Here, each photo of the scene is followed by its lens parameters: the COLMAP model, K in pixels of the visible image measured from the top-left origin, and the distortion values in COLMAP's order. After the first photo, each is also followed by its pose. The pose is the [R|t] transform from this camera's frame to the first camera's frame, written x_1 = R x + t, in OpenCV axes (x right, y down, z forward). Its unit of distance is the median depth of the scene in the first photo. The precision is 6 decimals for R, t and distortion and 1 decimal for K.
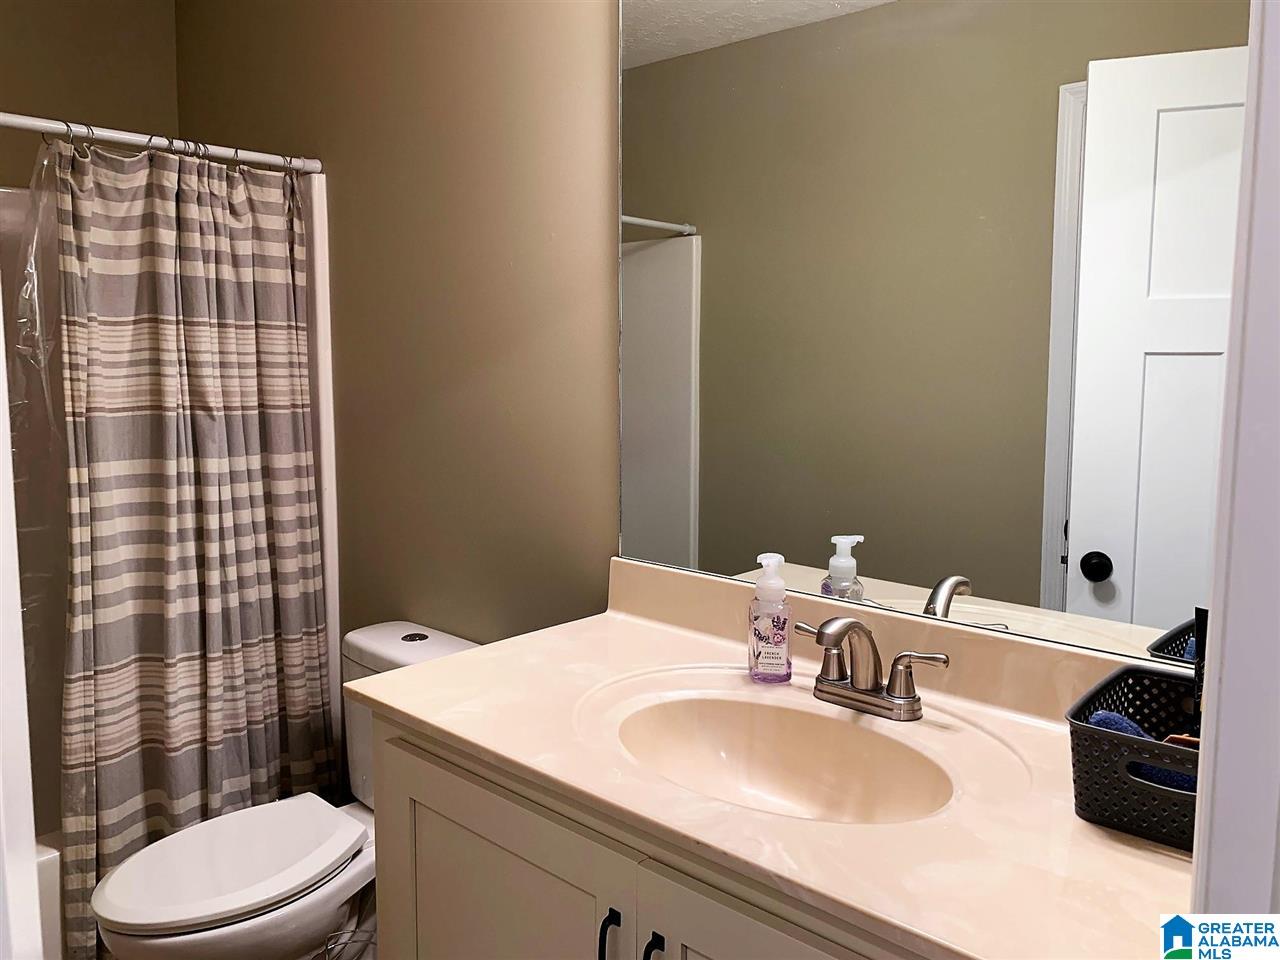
lens RADIAL K [[986.9, 0, 640.0], [0, 986.9, 480.0], [0, 0, 1]] dist [0.004118, 0.004887]
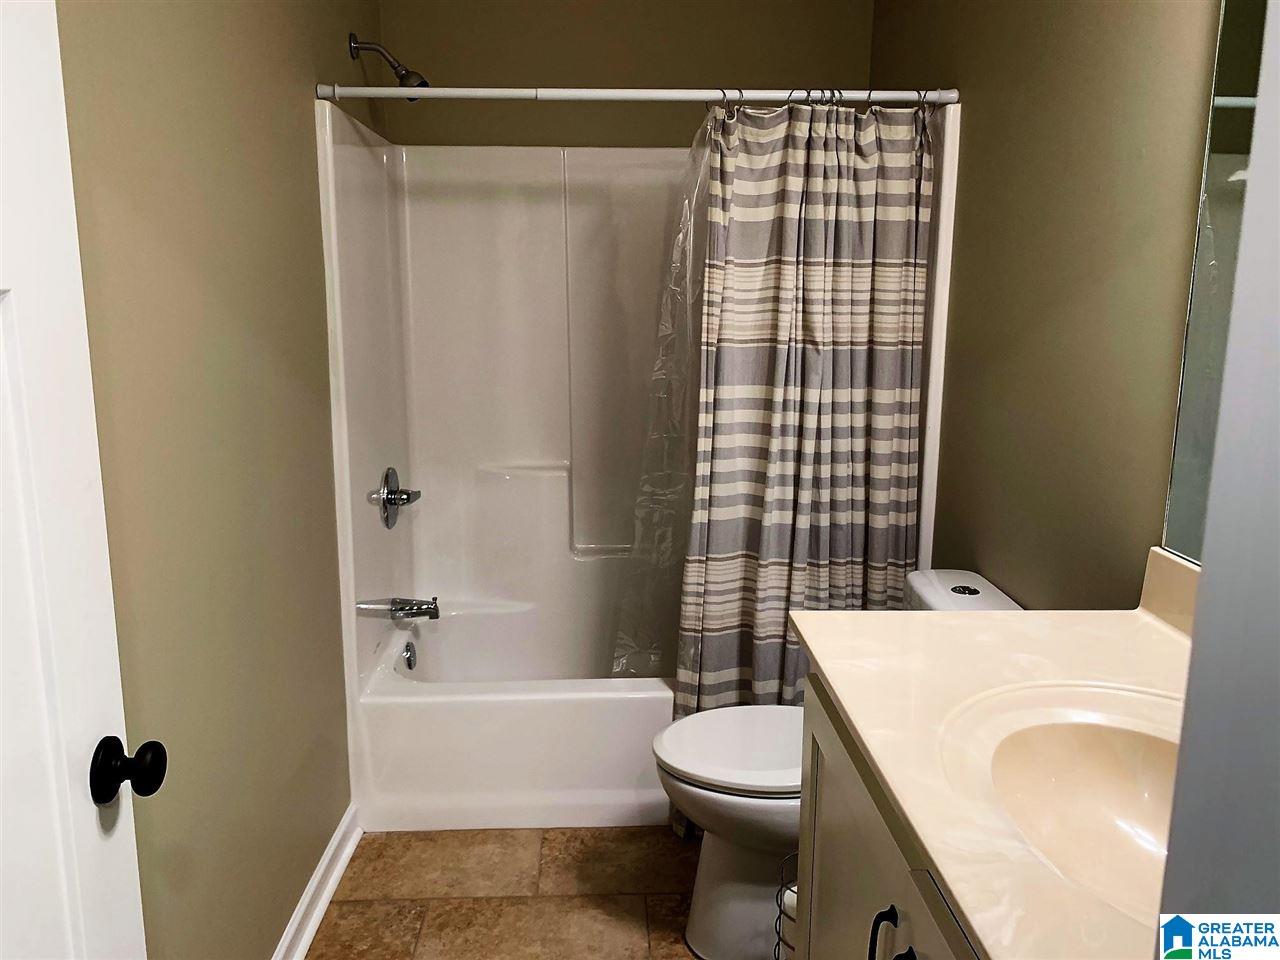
lens RADIAL K [[974.2, 0, 640.0], [0, 974.2, 480.0], [0, 0, 1]] dist [0.181556, -0.499631]
pose [[0.700380, 0.142291, -0.699443, 0.210156], [-0.090763, 0.989727, 0.110461, -0.024987], [0.707976, -0.013881, 0.706100, 0.095292]]
